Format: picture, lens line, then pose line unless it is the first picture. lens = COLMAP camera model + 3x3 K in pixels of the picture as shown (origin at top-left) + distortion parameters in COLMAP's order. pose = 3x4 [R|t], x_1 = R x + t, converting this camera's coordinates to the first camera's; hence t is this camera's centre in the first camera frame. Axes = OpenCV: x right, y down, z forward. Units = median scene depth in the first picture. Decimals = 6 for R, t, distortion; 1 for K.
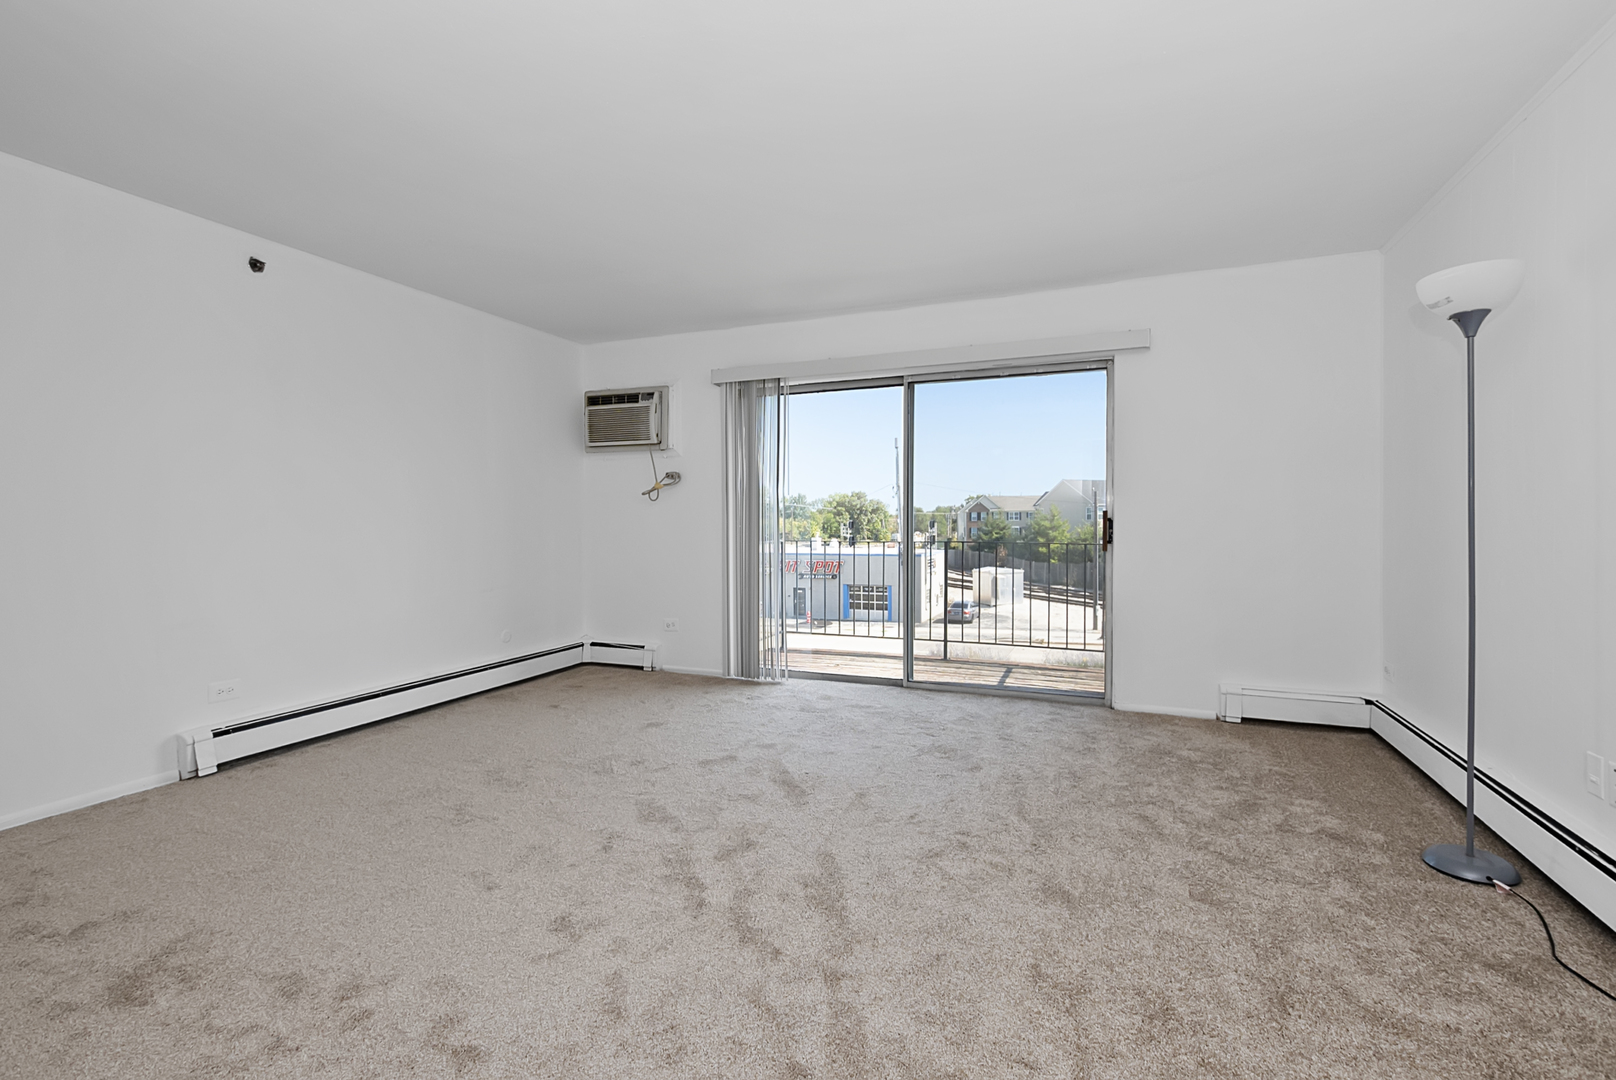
lens RADIAL K [[717.0, 0, 817.6], [0, 717.0, 537.5], [0, 0, 1]] dist [-0.000050, -0.000985]
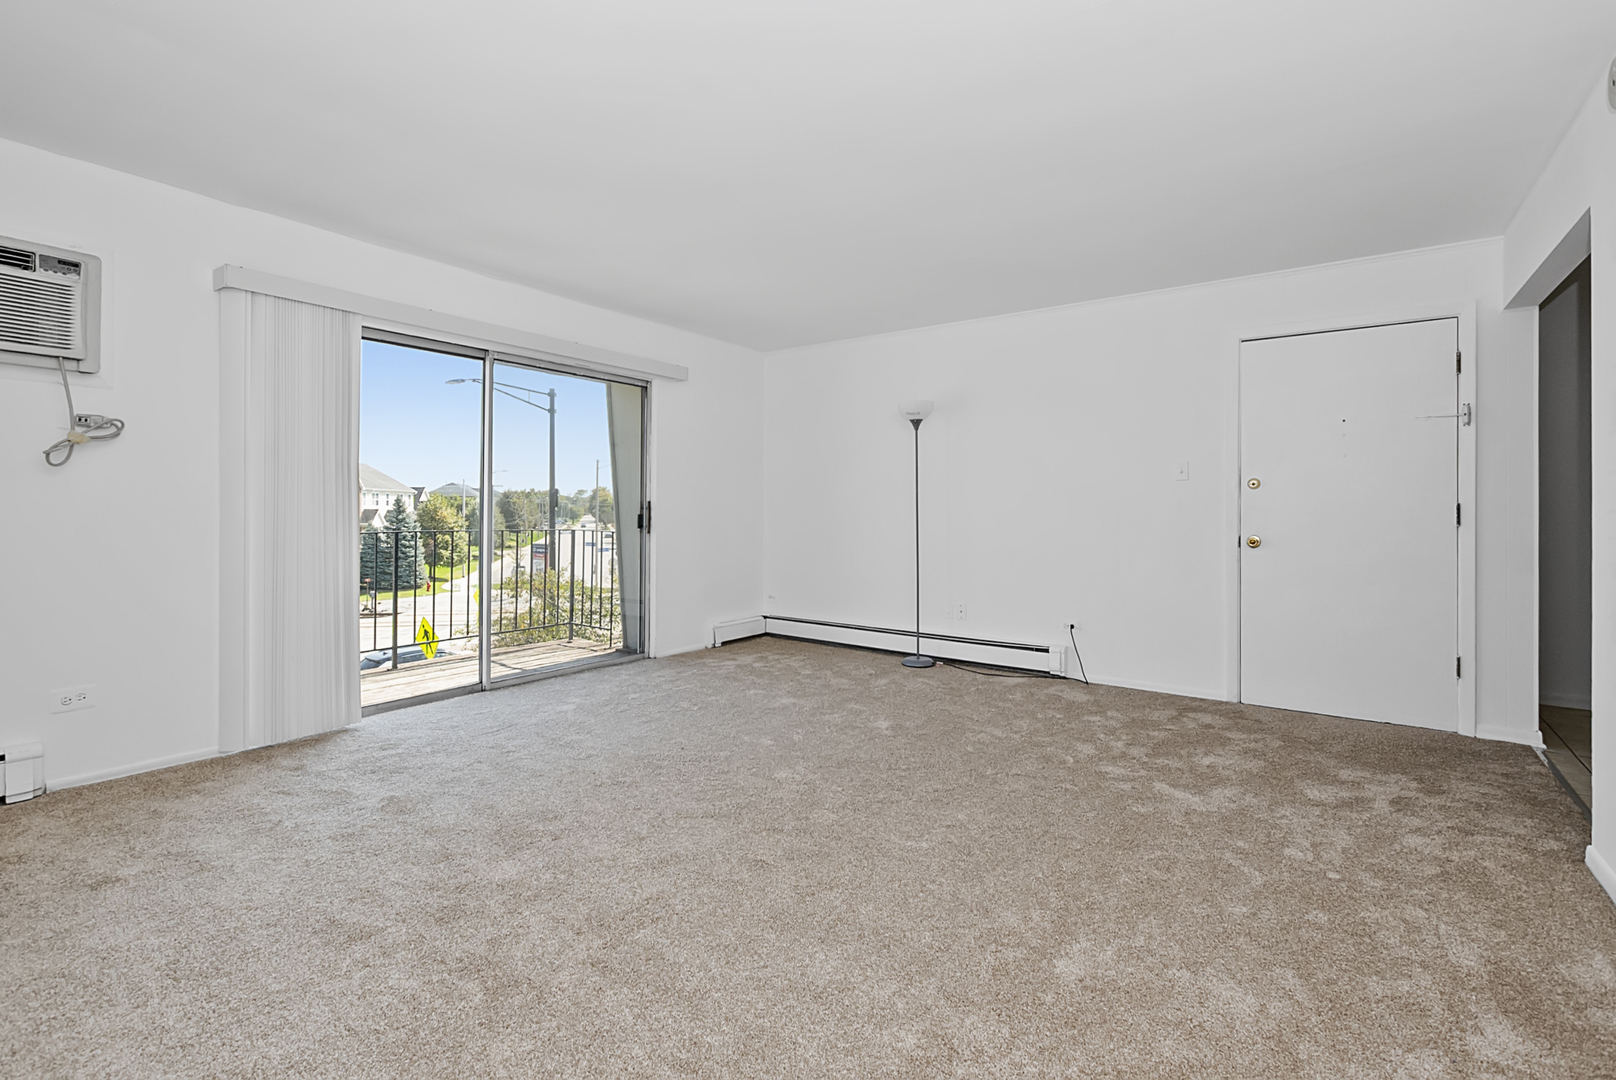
lens RADIAL K [[717.0, 0, 817.6], [0, 717.0, 537.5], [0, 0, 1]] dist [-0.000050, -0.000985]
pose [[0.230403, -0.034444, 0.972486, -0.623828], [0.017675, 0.999357, 0.031209, -0.007492], [-0.972935, 0.009998, 0.230863, 0.351675]]
